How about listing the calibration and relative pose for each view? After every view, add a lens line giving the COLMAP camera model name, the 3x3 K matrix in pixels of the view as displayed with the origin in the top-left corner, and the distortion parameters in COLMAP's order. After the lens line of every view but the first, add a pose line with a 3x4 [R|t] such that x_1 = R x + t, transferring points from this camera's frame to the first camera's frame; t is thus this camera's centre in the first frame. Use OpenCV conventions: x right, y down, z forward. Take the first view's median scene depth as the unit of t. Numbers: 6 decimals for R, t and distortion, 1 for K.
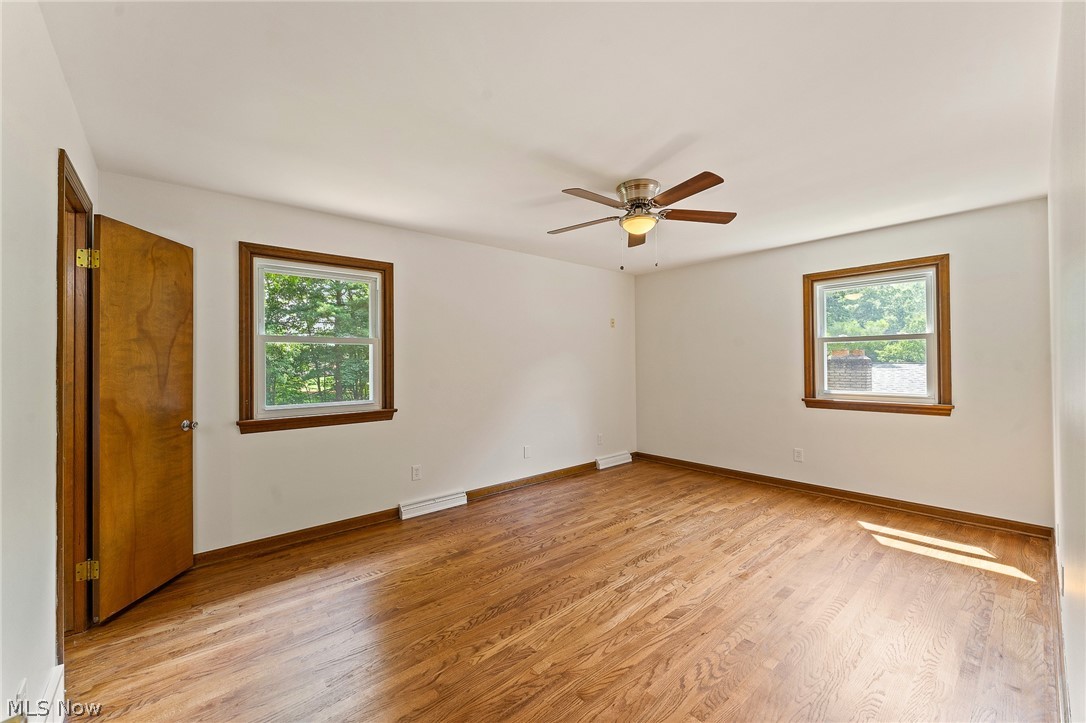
lens RADIAL K [[413.7, 0, 534.6], [0, 413.7, 363.2], [0, 0, 1]] dist [-0.000192, 0.000016]
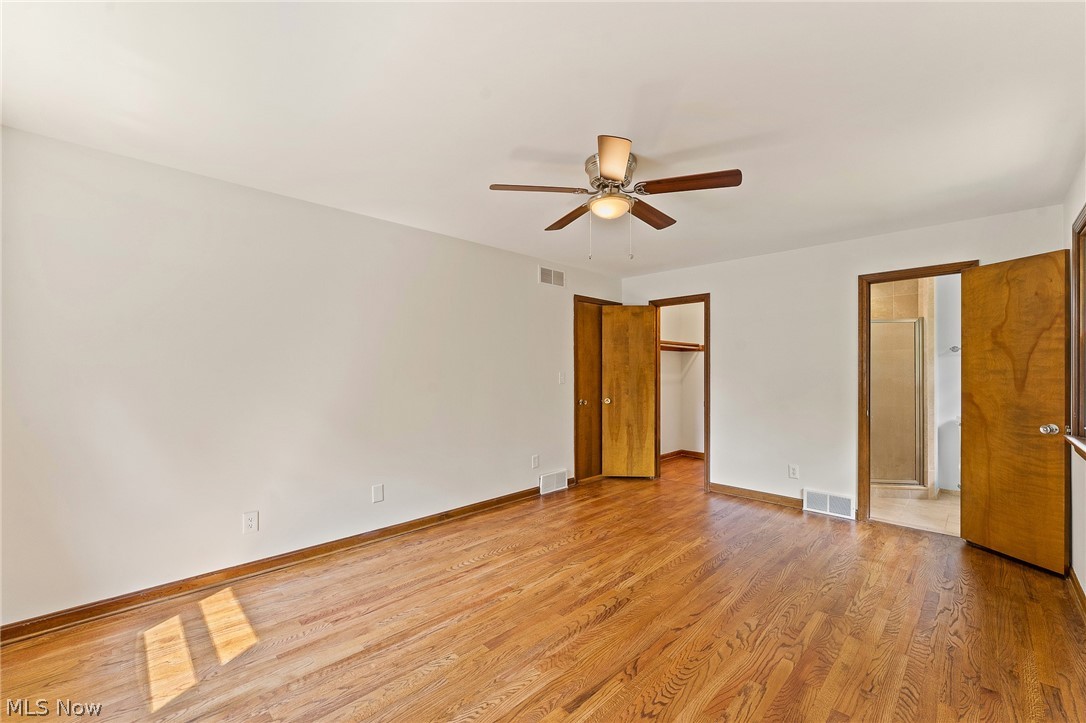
lens RADIAL K [[432.2, 0, 541.1], [0, 432.2, 363.5], [0, 0, 1]] dist [-0.000392, -0.000009]
pose [[-0.996051, 0.003534, -0.088711, 0.537352], [0.004558, 0.999925, -0.011342, -0.005627], [0.088664, -0.011702, -0.995993, 2.105566]]
